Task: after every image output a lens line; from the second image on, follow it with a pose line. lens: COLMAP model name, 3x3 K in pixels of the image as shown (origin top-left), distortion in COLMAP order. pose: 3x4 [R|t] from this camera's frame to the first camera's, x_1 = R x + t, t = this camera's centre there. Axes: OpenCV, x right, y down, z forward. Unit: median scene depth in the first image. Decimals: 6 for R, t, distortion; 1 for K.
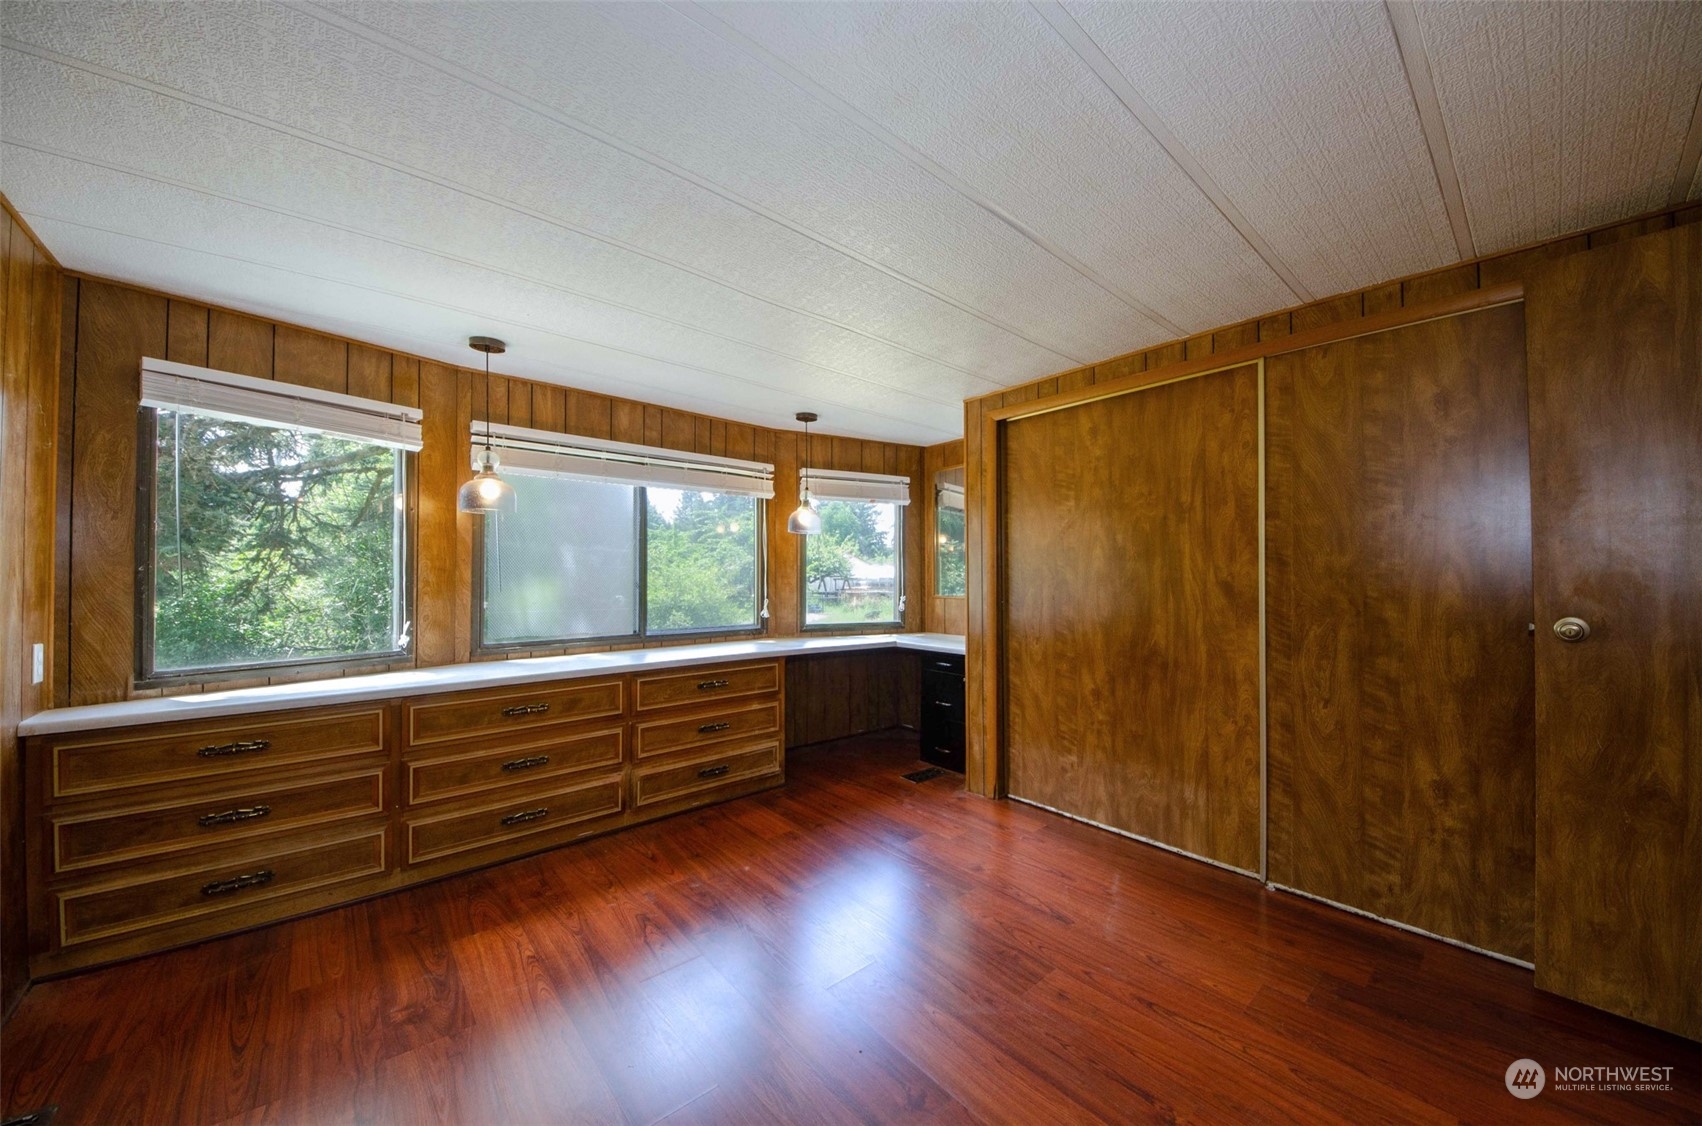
lens RADIAL K [[612.6, 0, 853.5], [0, 612.6, 568.7], [0, 0, 1]] dist [-0.000529, 0.000021]
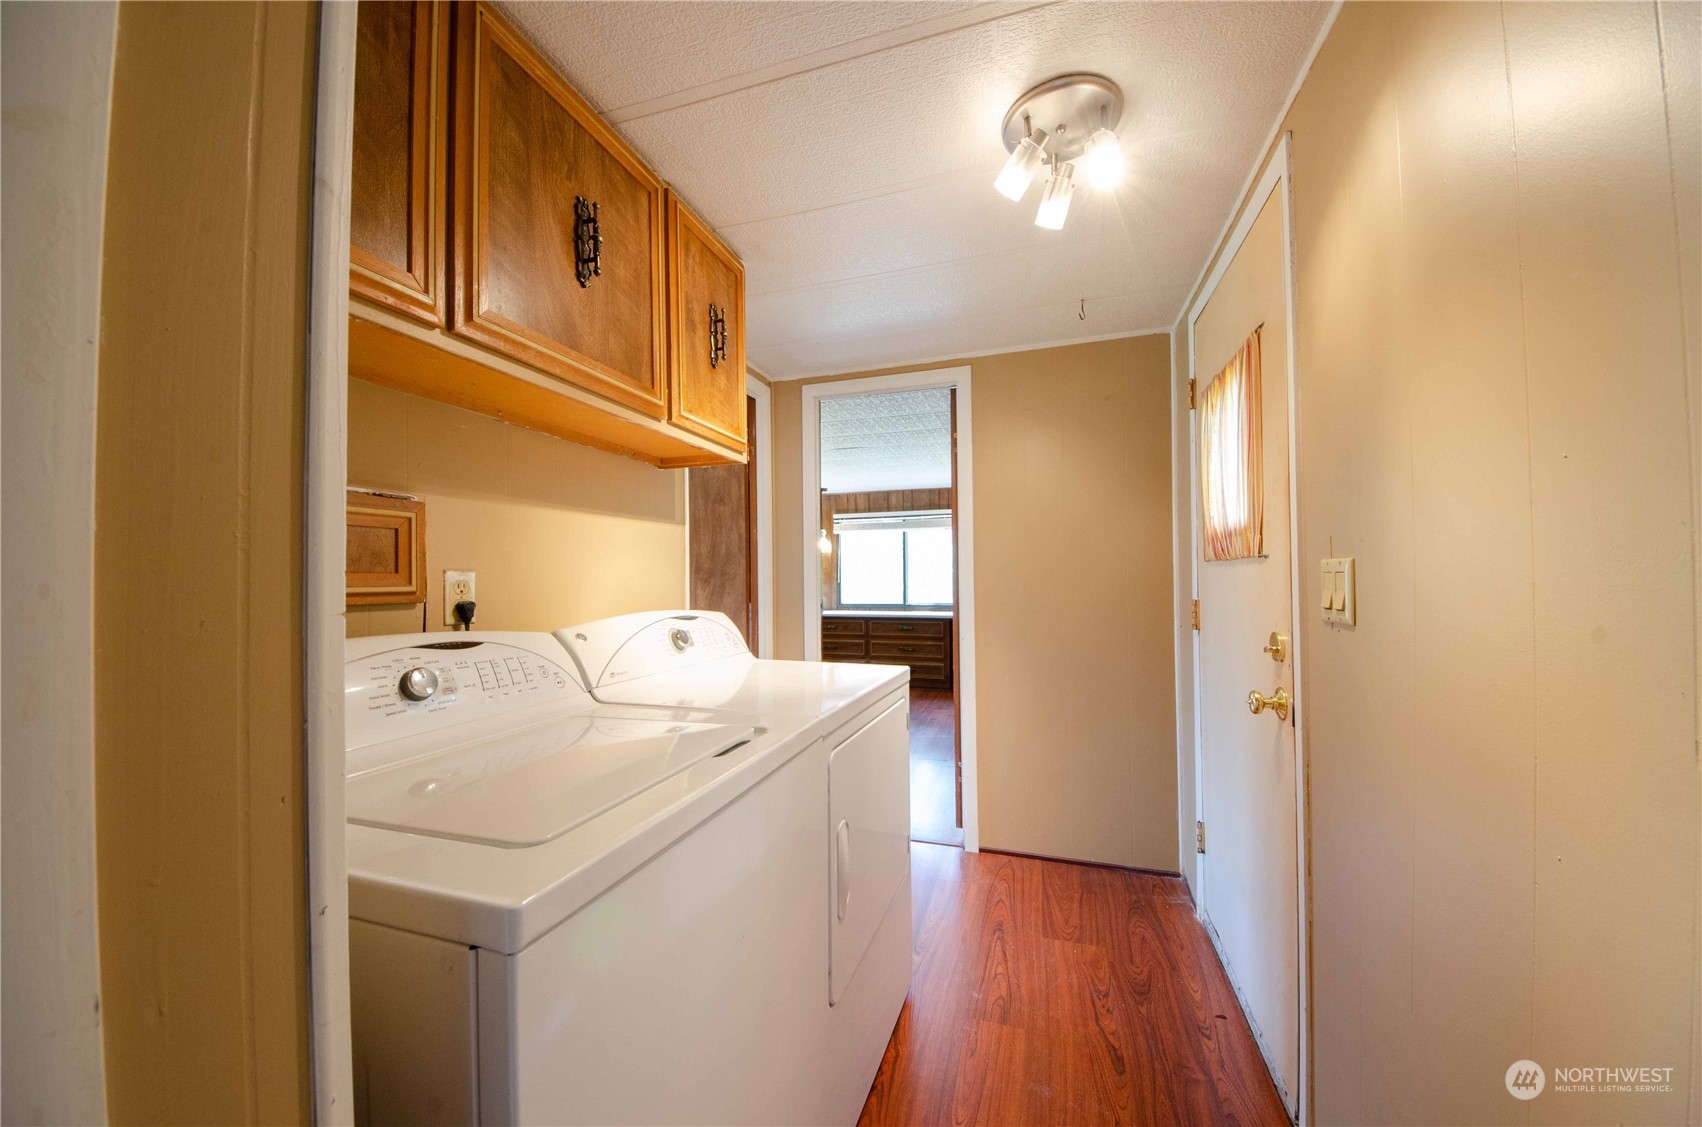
lens RADIAL K [[612.6, 0, 850.6], [0, 612.6, 569.6], [0, 0, 1]] dist [-0.000529, 0.000021]
pose [[0.504373, -0.018034, -0.863298, 1.371962], [0.017606, 0.999789, -0.010600, 0.010910], [0.863307, -0.009853, 0.504584, -0.184804]]
